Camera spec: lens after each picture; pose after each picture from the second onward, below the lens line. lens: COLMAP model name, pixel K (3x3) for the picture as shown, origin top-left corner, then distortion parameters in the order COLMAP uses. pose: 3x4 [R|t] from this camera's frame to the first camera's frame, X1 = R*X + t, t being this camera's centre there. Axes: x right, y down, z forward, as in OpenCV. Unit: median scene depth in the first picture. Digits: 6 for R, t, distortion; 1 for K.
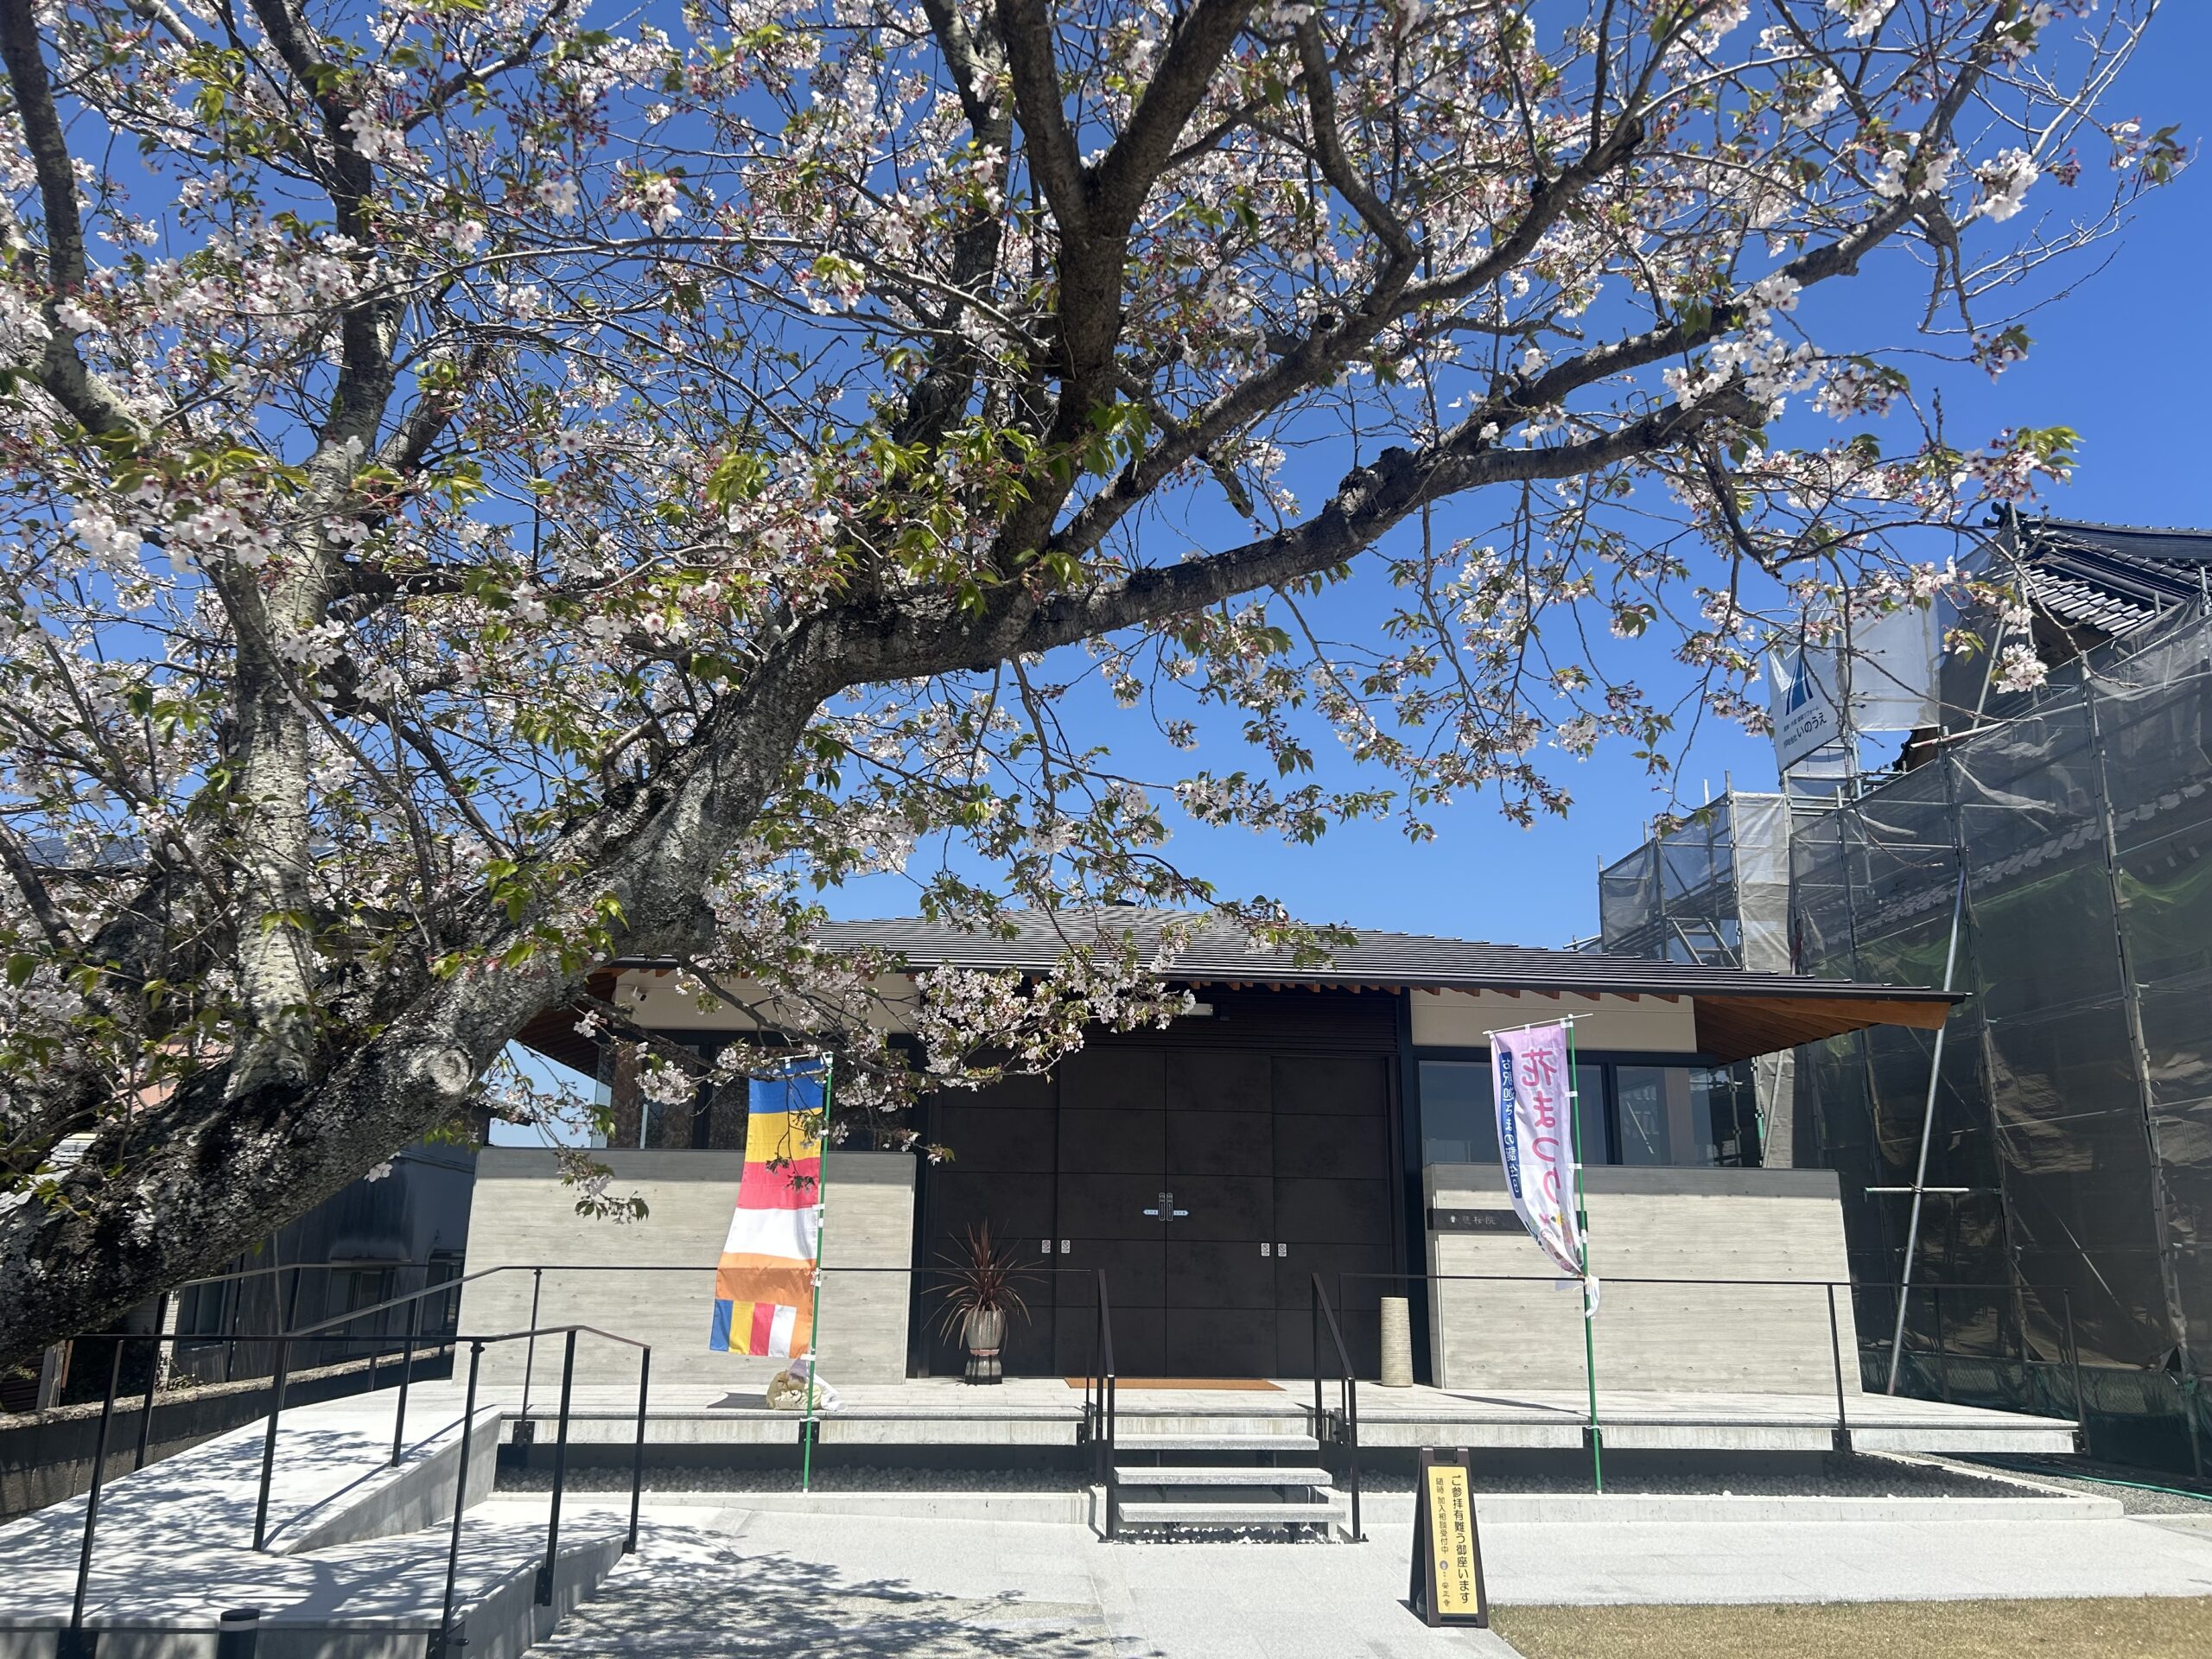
lens RADIAL K [[1663.7, 0, 1107.7], [0, 1663.7, 839.0], [0, 0, 1]] dist [0.030978, -0.016193]
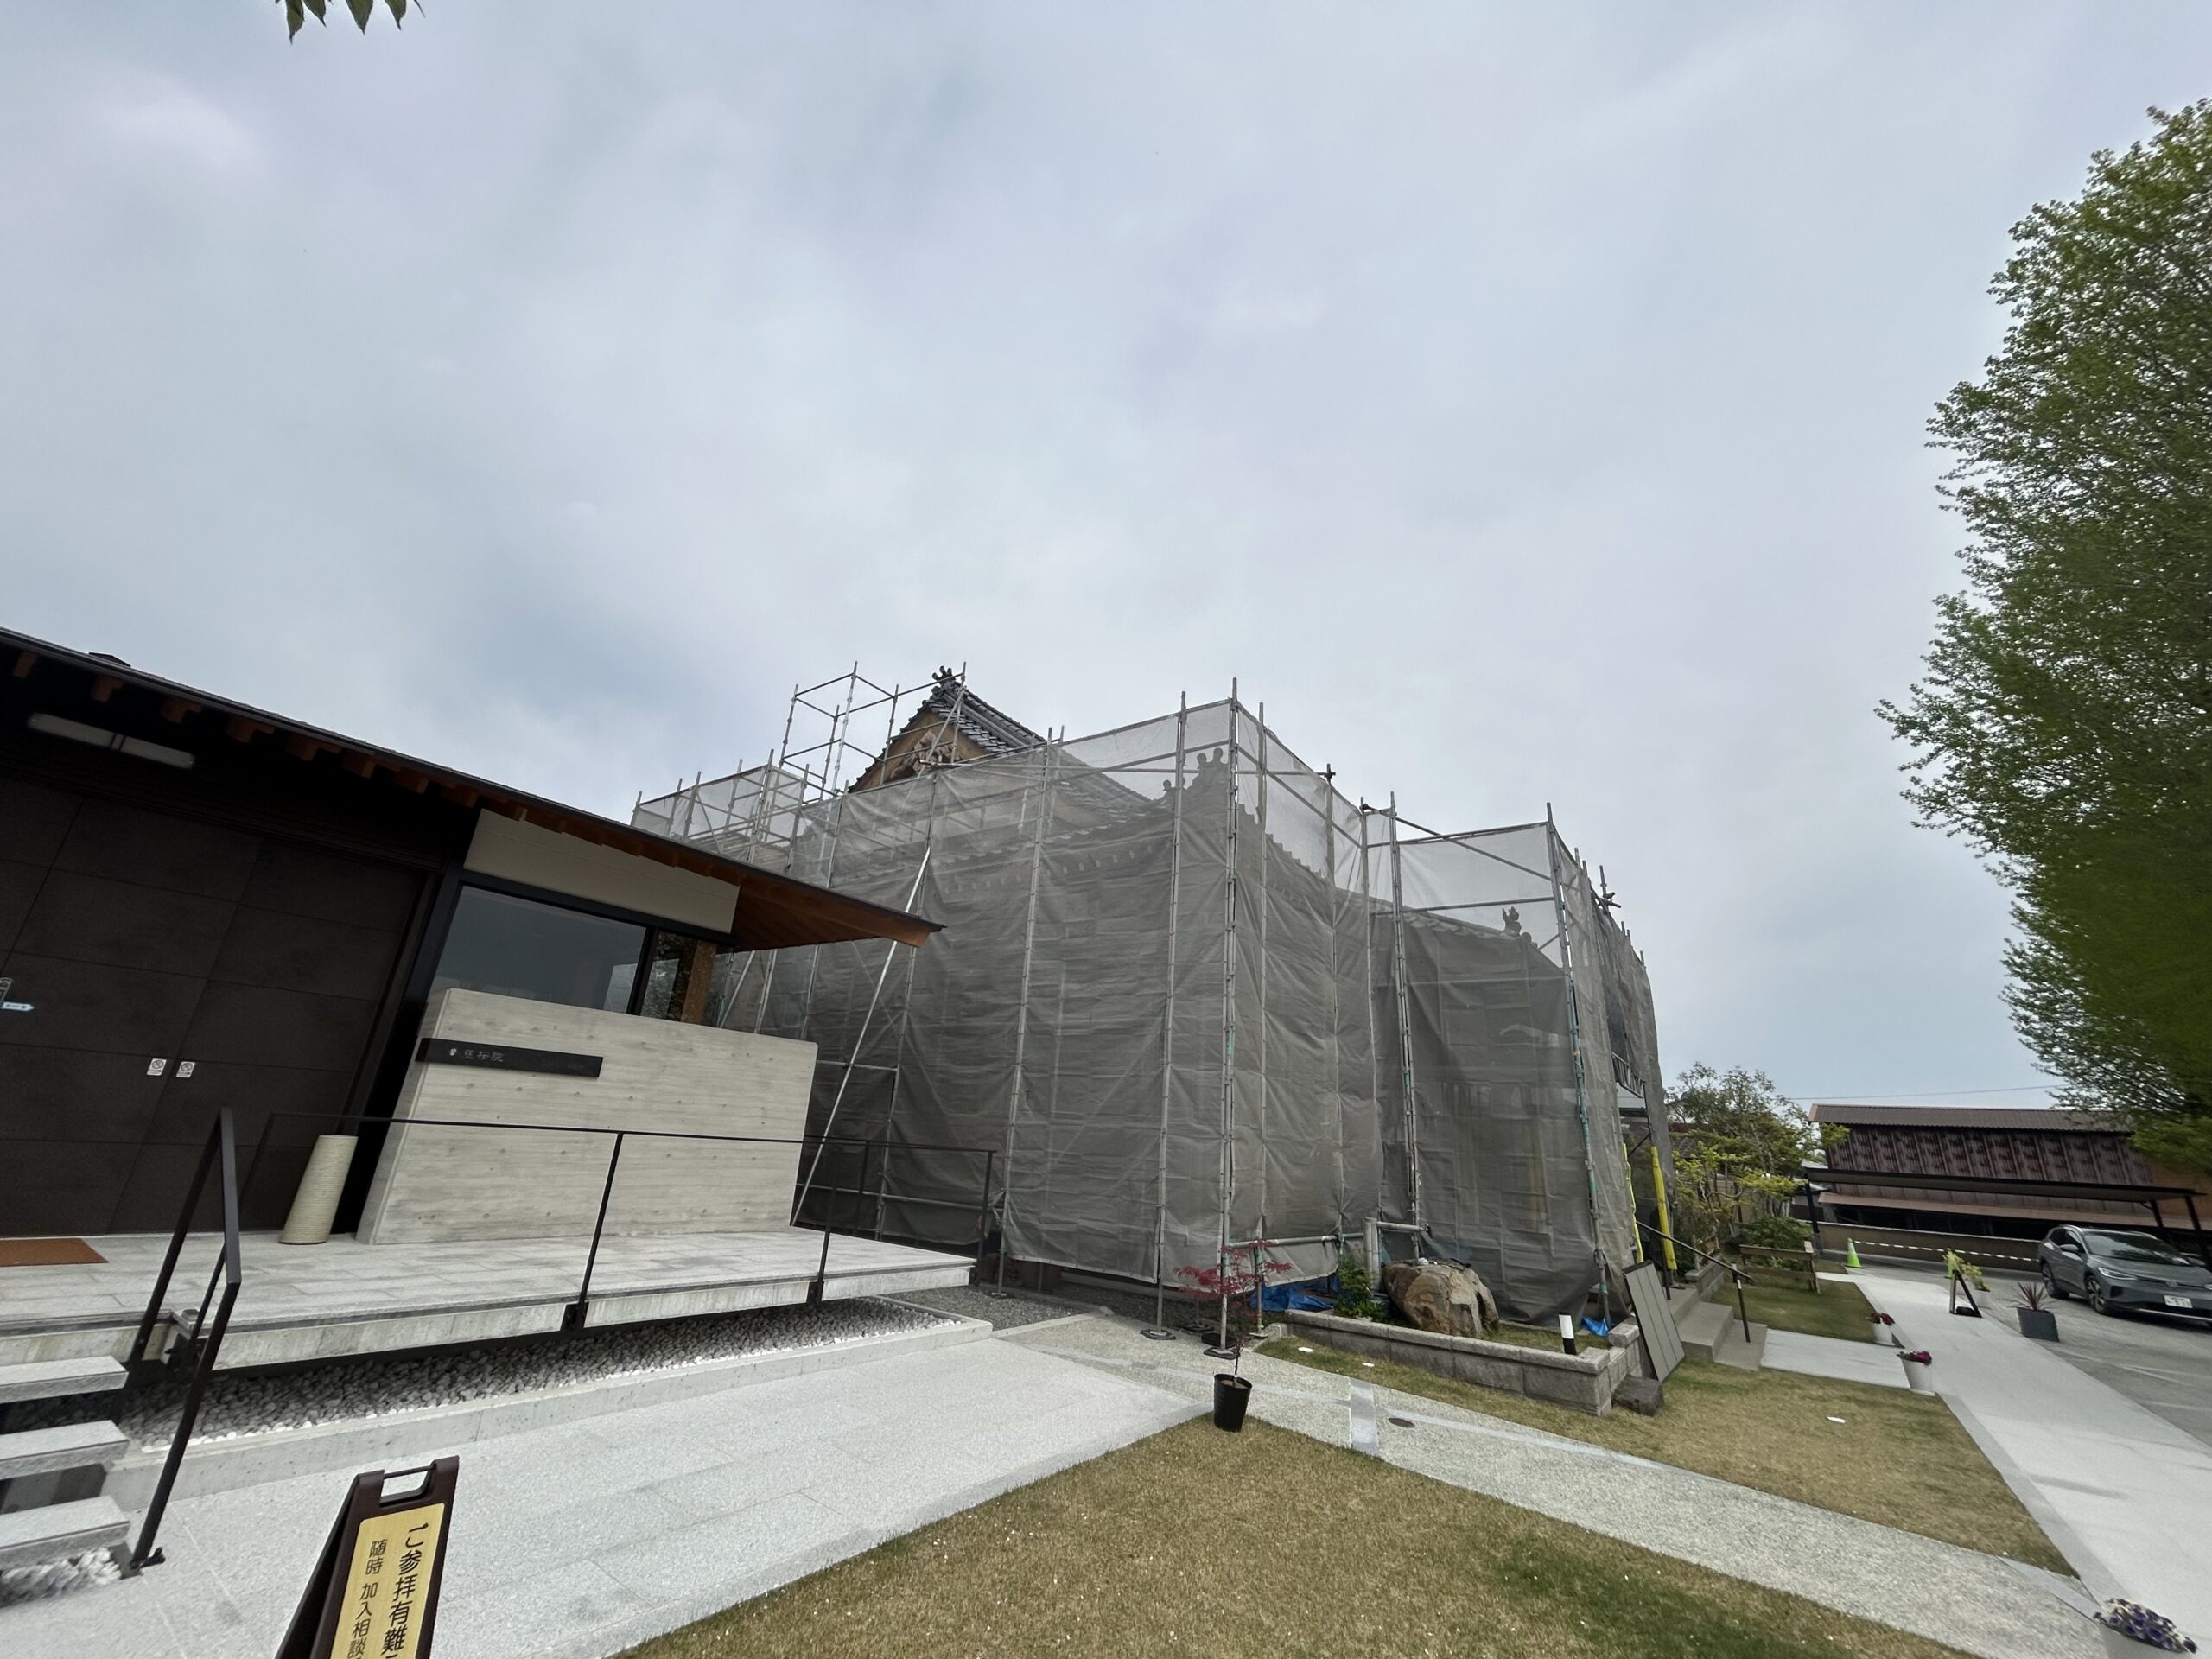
lens RADIAL K [[896.4, 0, 1106.3], [0, 896.4, 821.2], [0, 0, 1]] dist [-0.000097, 0.000293]
pose [[0.641553, 0.287591, 0.711127, 0.057277], [-0.250493, 0.954781, -0.160142, 0.111482], [-0.725026, -0.075393, 0.684582, 0.480808]]
